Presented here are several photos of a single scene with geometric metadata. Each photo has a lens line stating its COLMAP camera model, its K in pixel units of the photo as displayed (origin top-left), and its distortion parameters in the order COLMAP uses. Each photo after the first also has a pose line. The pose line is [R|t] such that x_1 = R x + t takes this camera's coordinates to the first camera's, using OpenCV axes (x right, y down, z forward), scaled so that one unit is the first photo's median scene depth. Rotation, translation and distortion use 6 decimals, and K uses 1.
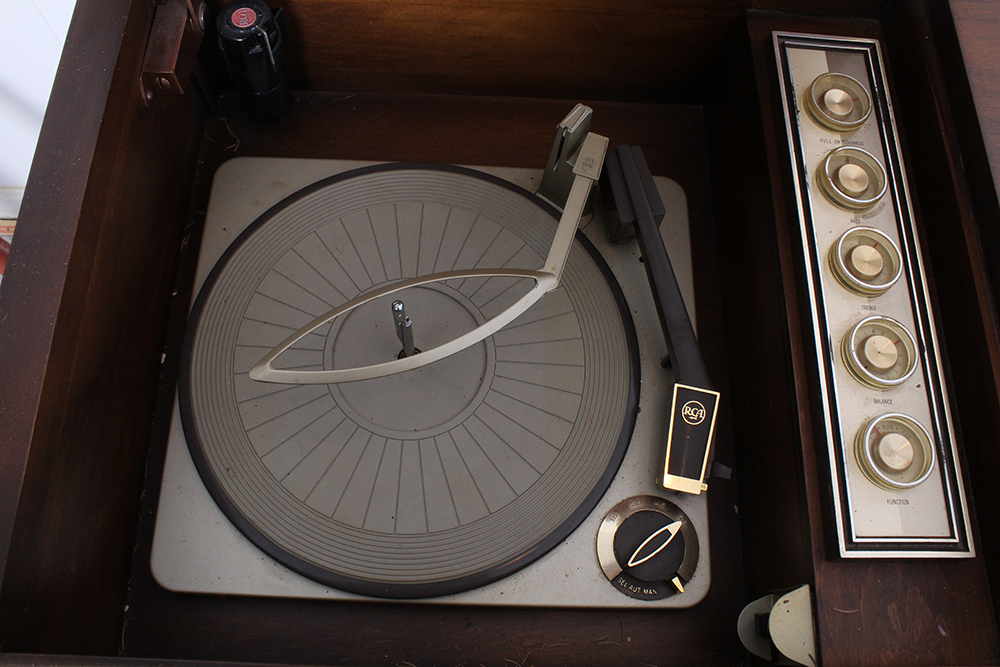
lens RADIAL K [[830.7, 0, 500.0], [0, 830.7, 333.5], [0, 0, 1]] dist [-0.168799, 0.144361]
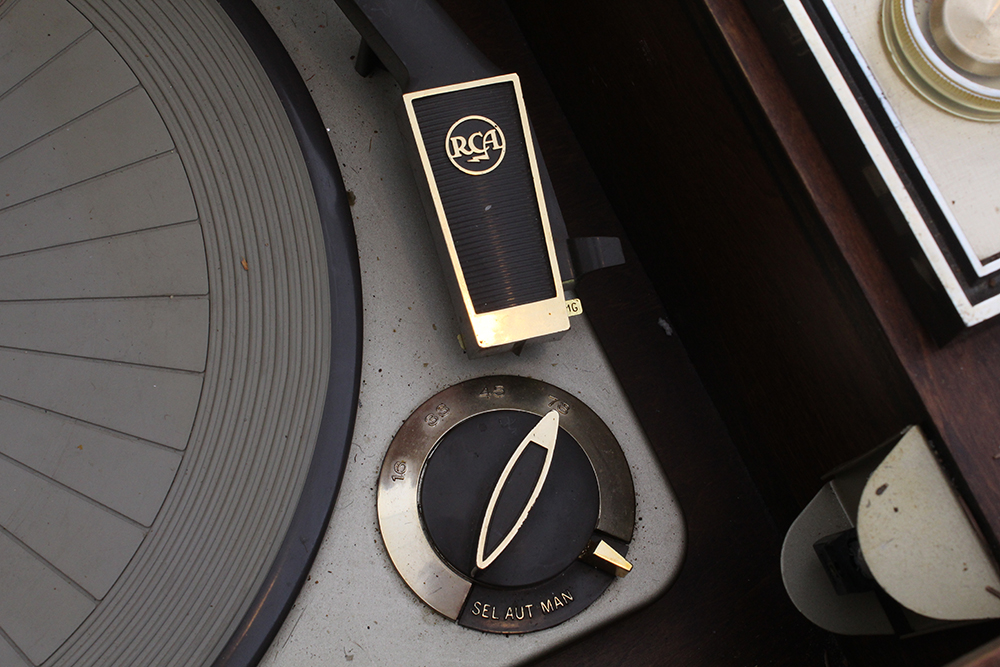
lens RADIAL K [[1575.8, 0, 500.0], [0, 1575.8, 333.5], [0, 0, 1]] dist [-0.002862, 0.046022]
pose [[0.890777, -0.412979, 0.189645, 0.066333], [0.385502, 0.907677, 0.165863, 0.057743], [-0.240634, -0.074639, 0.967742, 0.263606]]
